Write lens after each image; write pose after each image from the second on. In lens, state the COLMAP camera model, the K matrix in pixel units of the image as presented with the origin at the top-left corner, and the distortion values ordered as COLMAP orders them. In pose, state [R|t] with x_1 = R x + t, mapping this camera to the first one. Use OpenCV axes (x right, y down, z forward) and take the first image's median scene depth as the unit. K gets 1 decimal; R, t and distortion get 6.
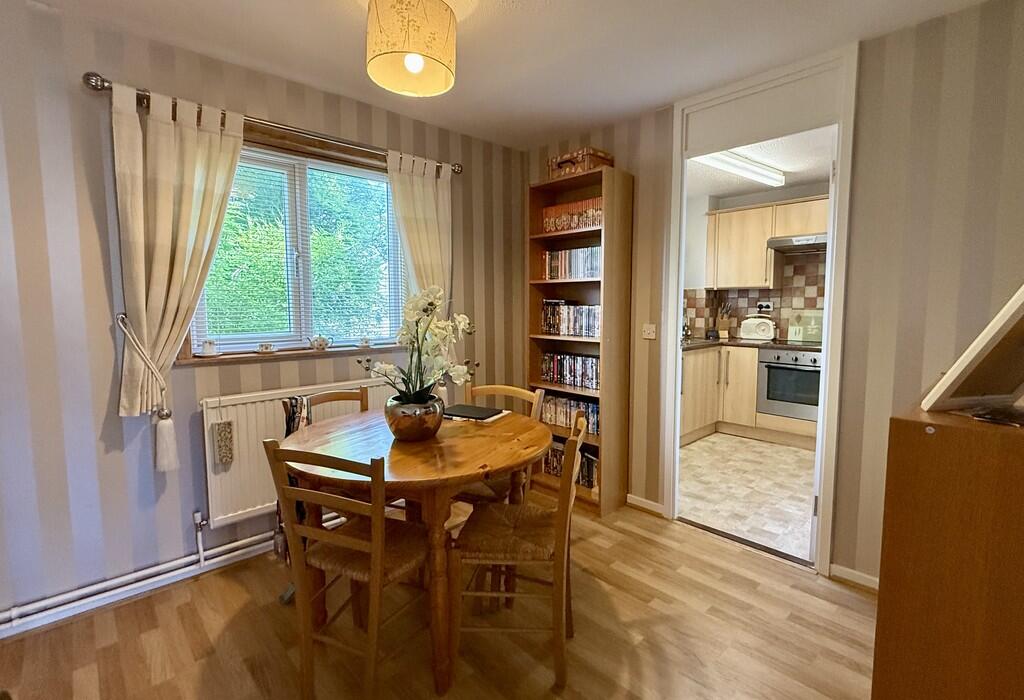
lens RADIAL K [[489.3, 0, 513.4], [0, 489.3, 346.6], [0, 0, 1]] dist [-0.002340, 0.001226]
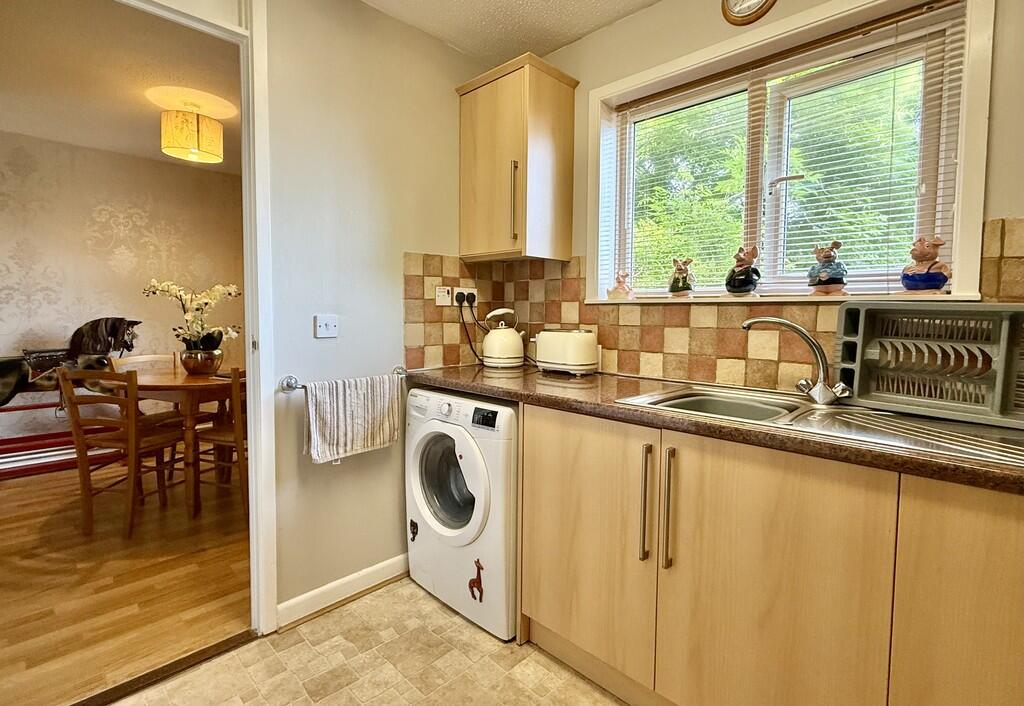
lens RADIAL K [[489.3, 0, 505.4], [0, 489.3, 339.8], [0, 0, 1]] dist [-0.002340, 0.001226]
pose [[0.018430, 0.060837, -0.997978, 0.574811], [-0.095886, 0.993654, 0.058802, -0.048719], [0.995222, 0.094609, 0.024146, 0.782910]]
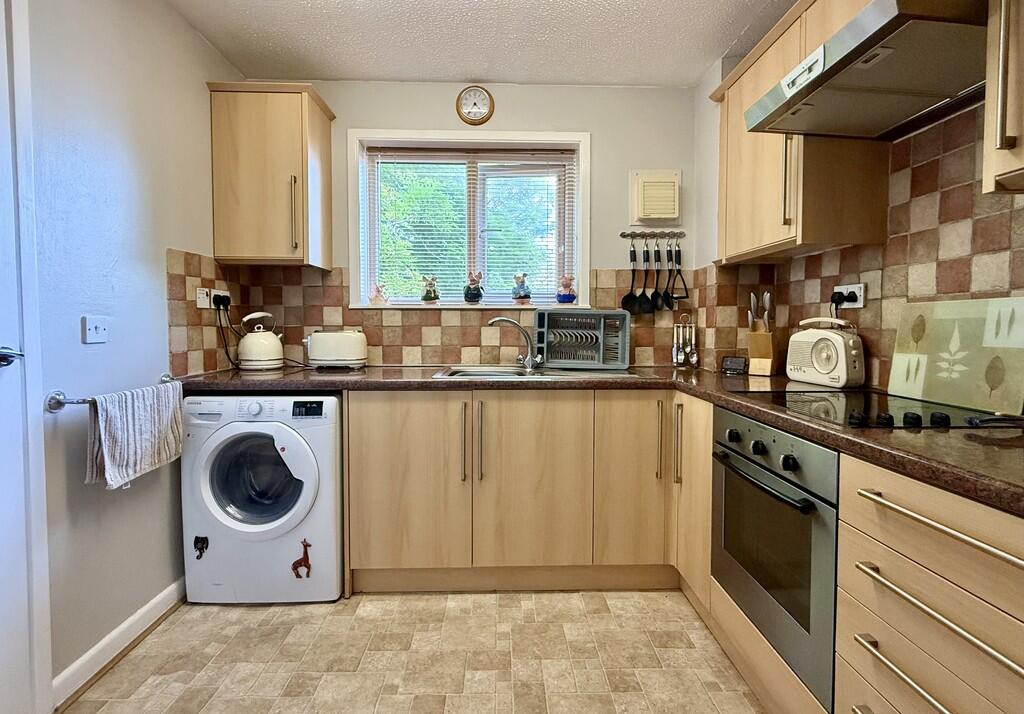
lens RADIAL K [[489.3, 0, 506.3], [0, 489.3, 346.4], [0, 0, 1]] dist [-0.002340, 0.001226]
pose [[0.738111, 0.036132, -0.673712, 0.606987], [-0.064078, 0.997805, -0.016690, -0.023167], [0.671630, 0.055489, 0.738806, 0.588022]]
